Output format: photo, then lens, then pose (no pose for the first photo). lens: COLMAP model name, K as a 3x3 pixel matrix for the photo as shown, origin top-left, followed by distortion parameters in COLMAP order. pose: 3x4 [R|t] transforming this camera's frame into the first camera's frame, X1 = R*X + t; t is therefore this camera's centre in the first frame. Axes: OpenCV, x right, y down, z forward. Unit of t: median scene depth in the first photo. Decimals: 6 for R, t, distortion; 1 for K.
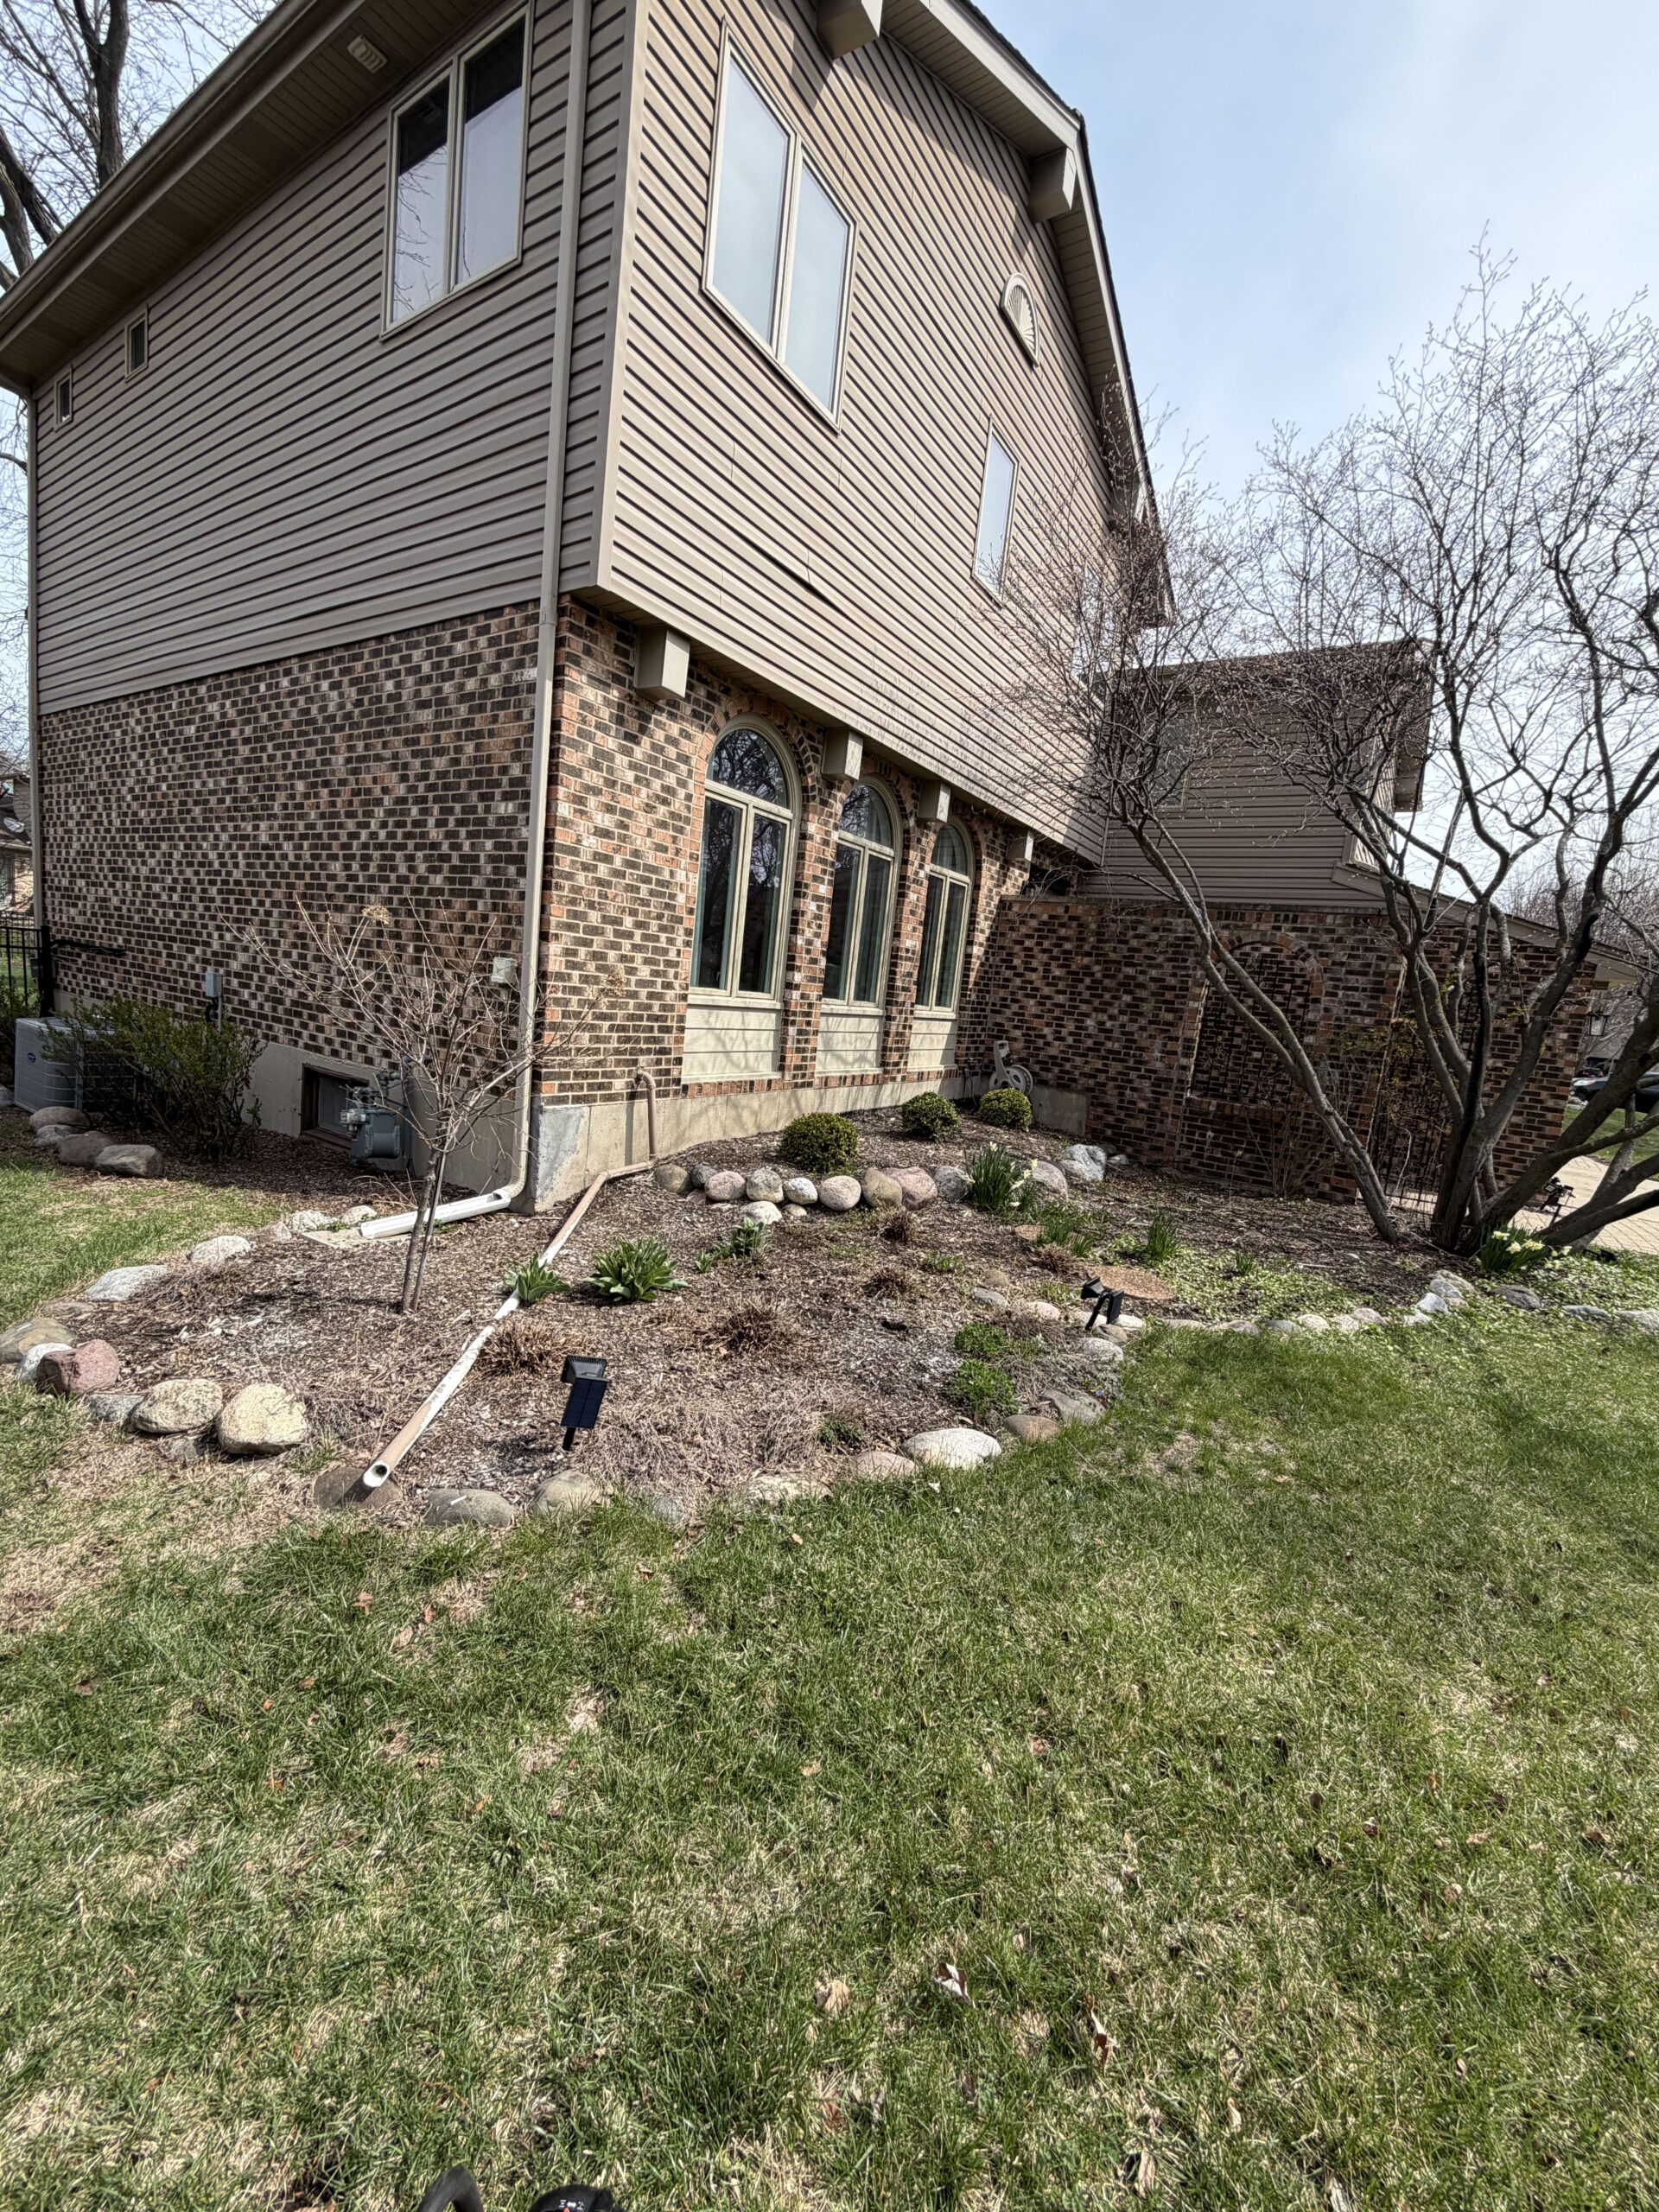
lens RADIAL K [[883.3, 0, 839.2], [0, 883.3, 1106.3], [0, 0, 1]] dist [-0.002362, -0.000072]
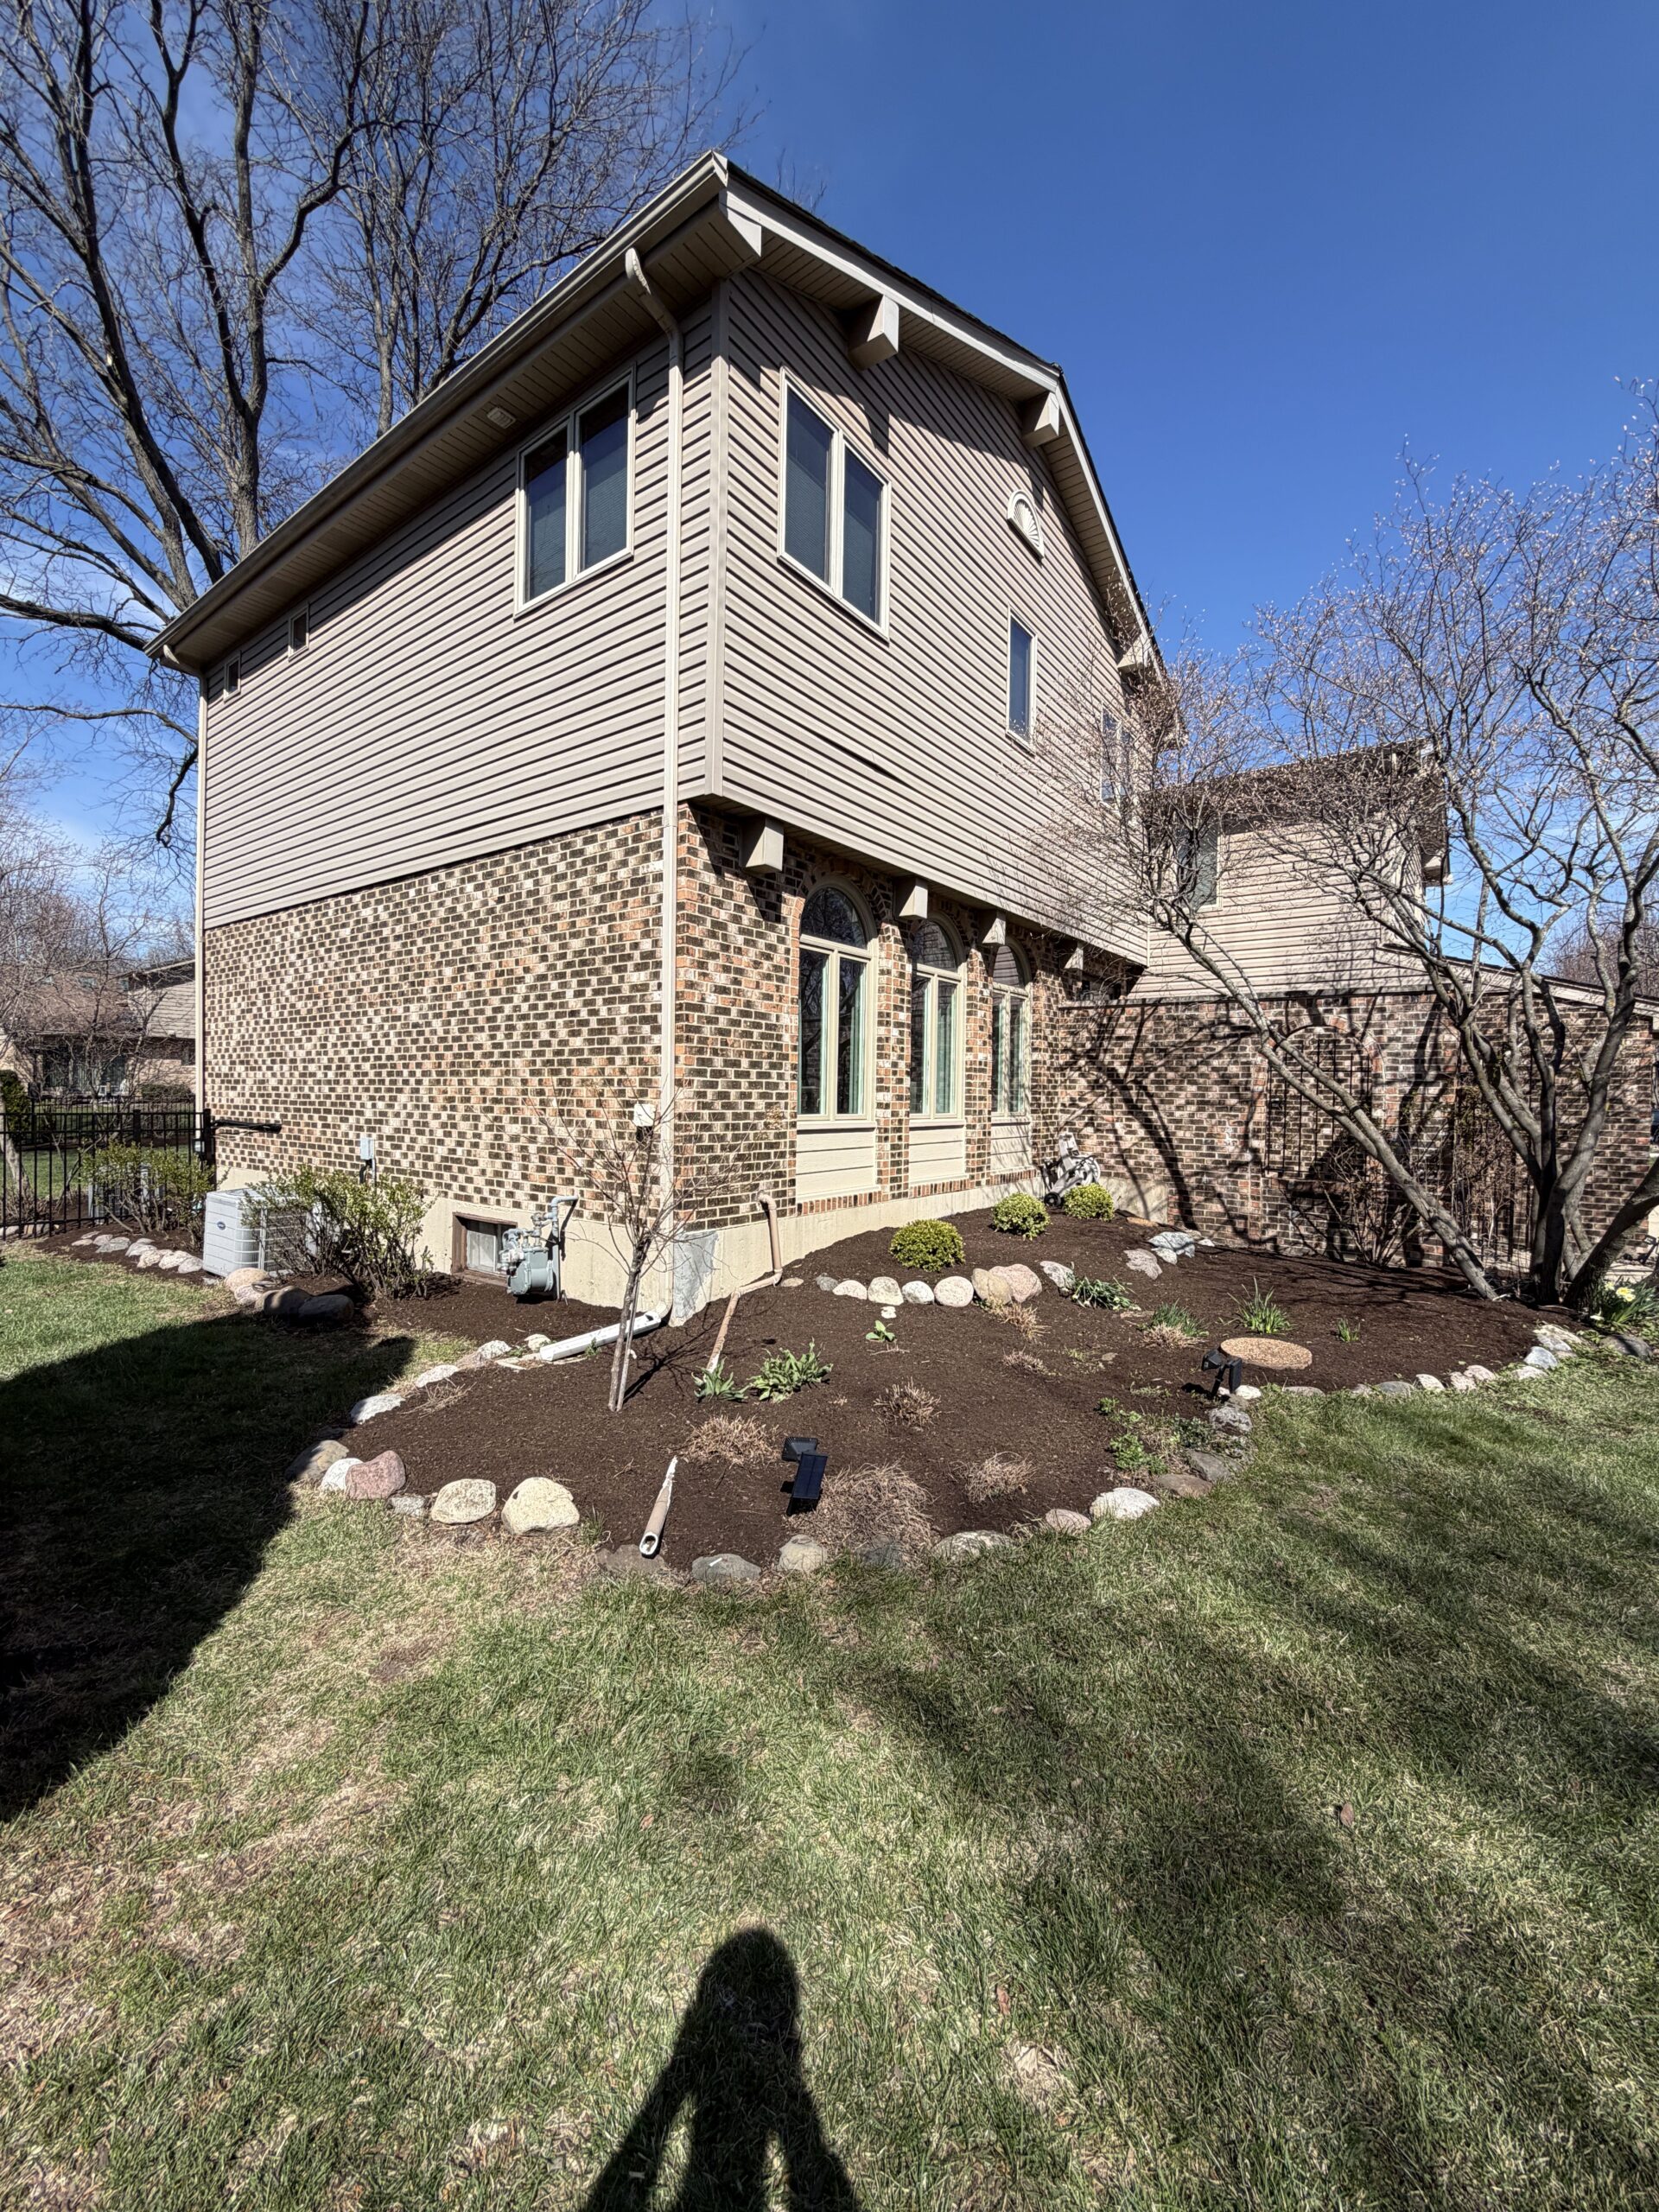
lens RADIAL K [[883.3, 0, 839.1], [0, 883.3, 1101.2], [0, 0, 1]] dist [-0.002362, -0.000072]
pose [[0.994877, -0.086786, -0.051853, -0.053161], [0.079205, 0.987854, -0.133683, 0.000559], [0.062825, 0.128891, 0.989667, -0.090376]]
